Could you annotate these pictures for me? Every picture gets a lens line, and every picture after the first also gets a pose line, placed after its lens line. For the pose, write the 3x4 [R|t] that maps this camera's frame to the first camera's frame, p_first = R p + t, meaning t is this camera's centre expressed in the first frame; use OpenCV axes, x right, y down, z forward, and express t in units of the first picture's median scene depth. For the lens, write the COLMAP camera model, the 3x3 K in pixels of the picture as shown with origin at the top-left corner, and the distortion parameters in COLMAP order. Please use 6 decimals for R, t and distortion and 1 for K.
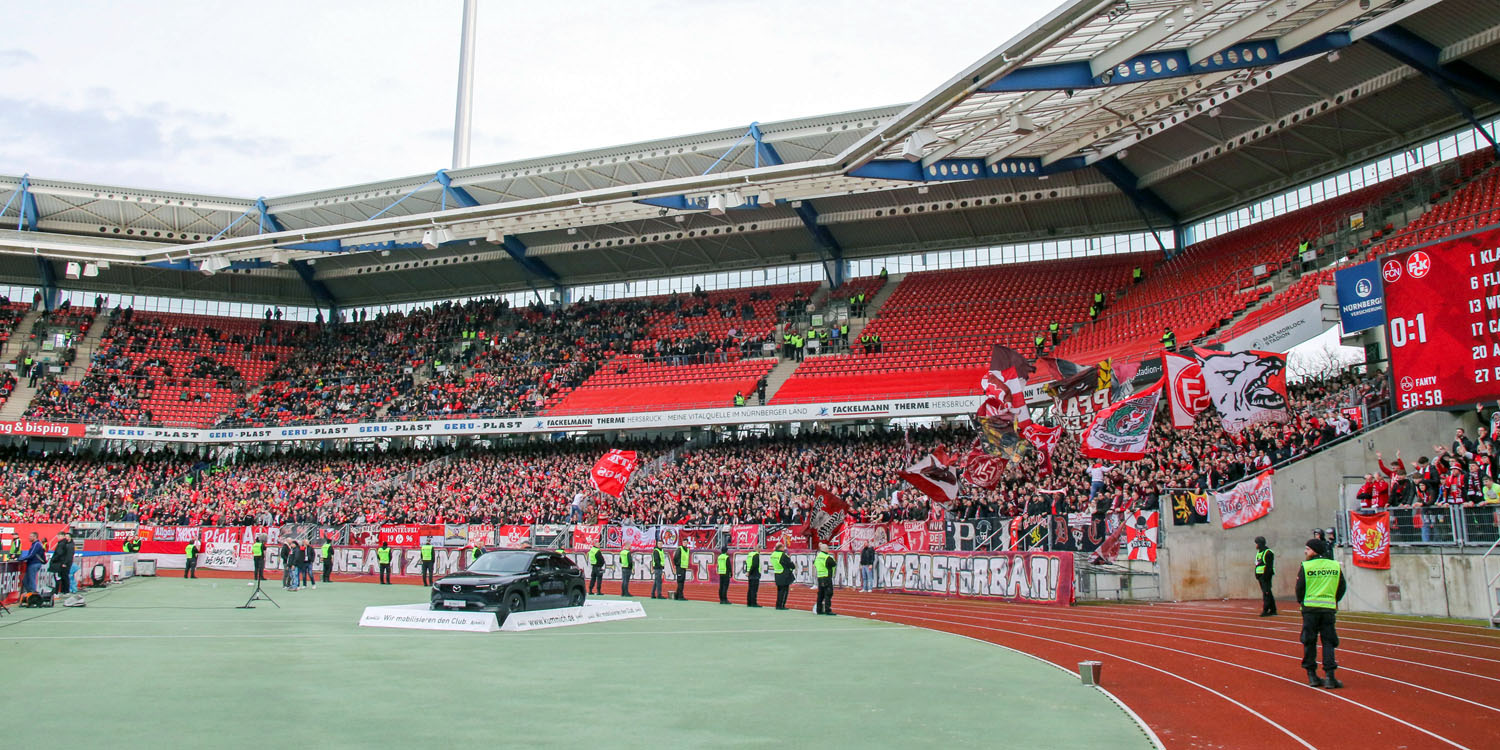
lens RADIAL K [[1218.9, 0, 740.4], [0, 1218.9, 288.9], [0, 0, 1]] dist [-0.117928, 0.110612]
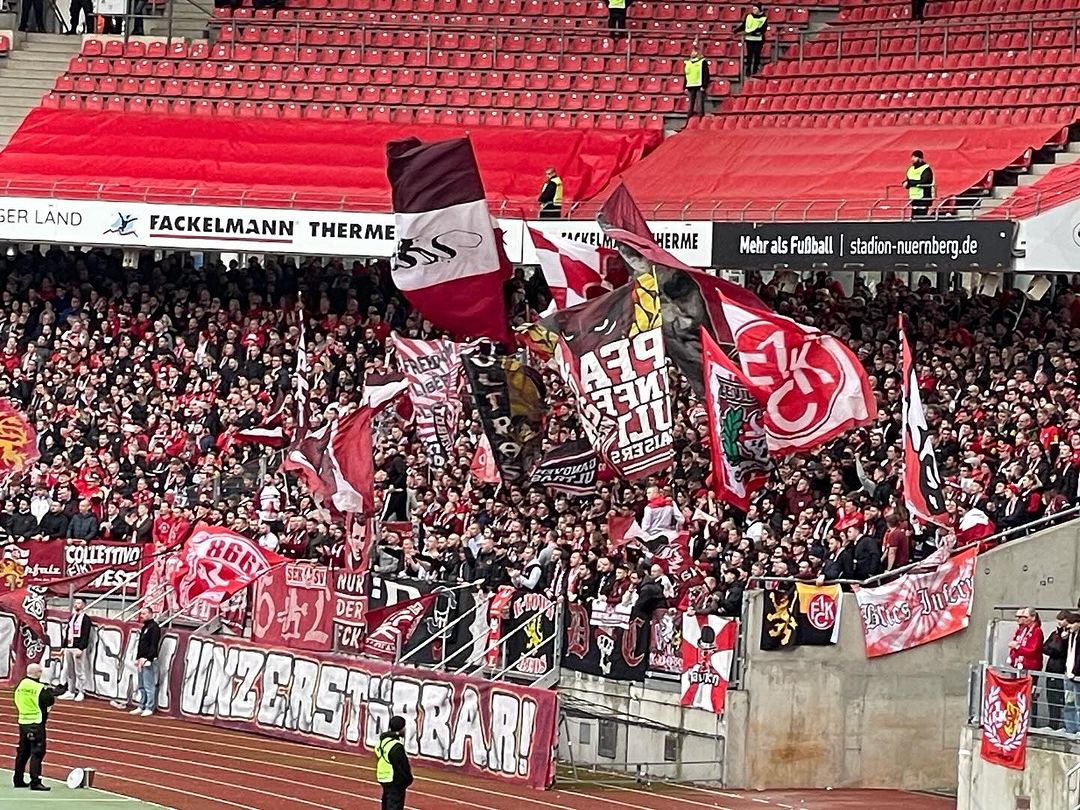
lens RADIAL K [[5249.3, 0, 543.8], [0, 5249.3, 404.3], [0, 0, 1]] dist [0.088248, -1.647867]
pose [[0.988270, 0.046374, 0.145507, -0.051701], [-0.077038, 0.974054, 0.212799, -0.269900], [-0.131864, -0.221513, 0.966201, -0.824014]]
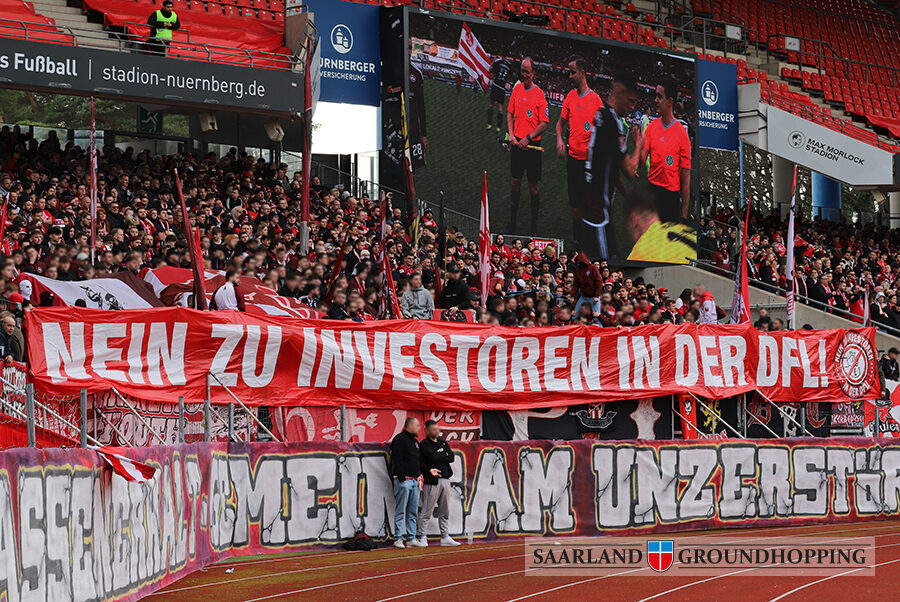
lens RADIAL K [[2315.8, 0, 464.2], [0, 2315.8, 328.7], [0, 0, 1]] dist [-0.213237, 0.527963]
pose [[-0.388081, 0.044705, 0.920541, -0.545639], [-0.183768, 0.975012, -0.124823, 0.254862], [-0.903118, -0.217607, -0.370168, 1.196384]]
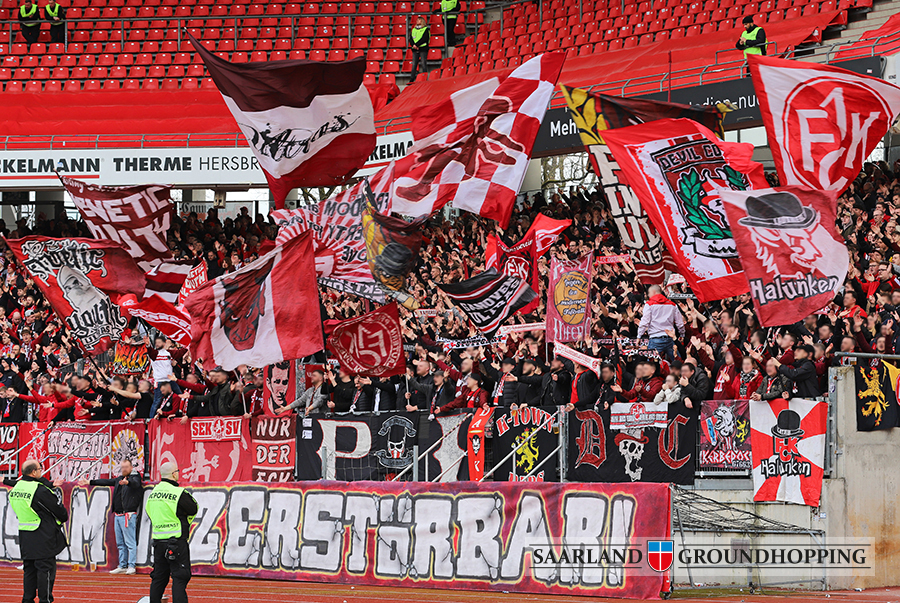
lens RADIAL K [[2650.1, 0, 453.2], [0, 2650.1, 301.4], [0, 0, 1]] dist [-0.055650, -0.426318]
pose [[0.945564, 0.019766, 0.324834, -0.087949], [-0.065582, 0.989250, 0.130707, 0.014873], [-0.318758, -0.144895, 0.936696, 0.057738]]
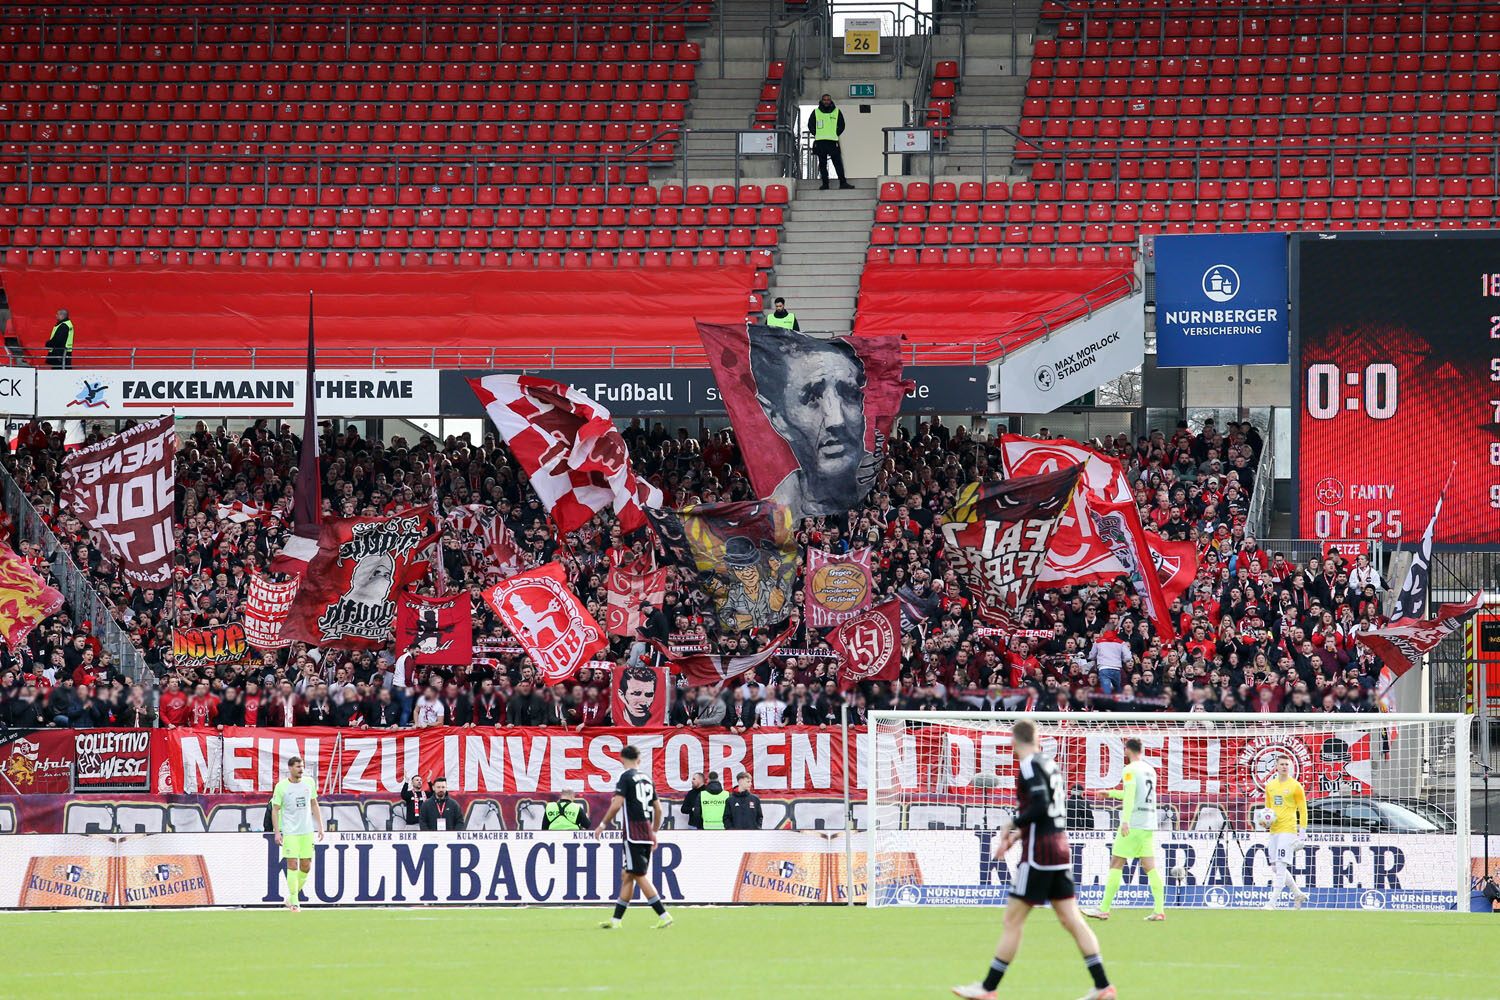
lens RADIAL K [[8921.2, 0, 780.3], [0, 8921.2, 475.6], [0, 0, 1]] dist [1.456055, 14.610317]
pose [[0.464914, 0.028606, 0.884893, -2.520938], [-0.184582, 0.980647, 0.065276, -0.116171], [-0.865901, -0.193683, 0.461197, -0.510354]]
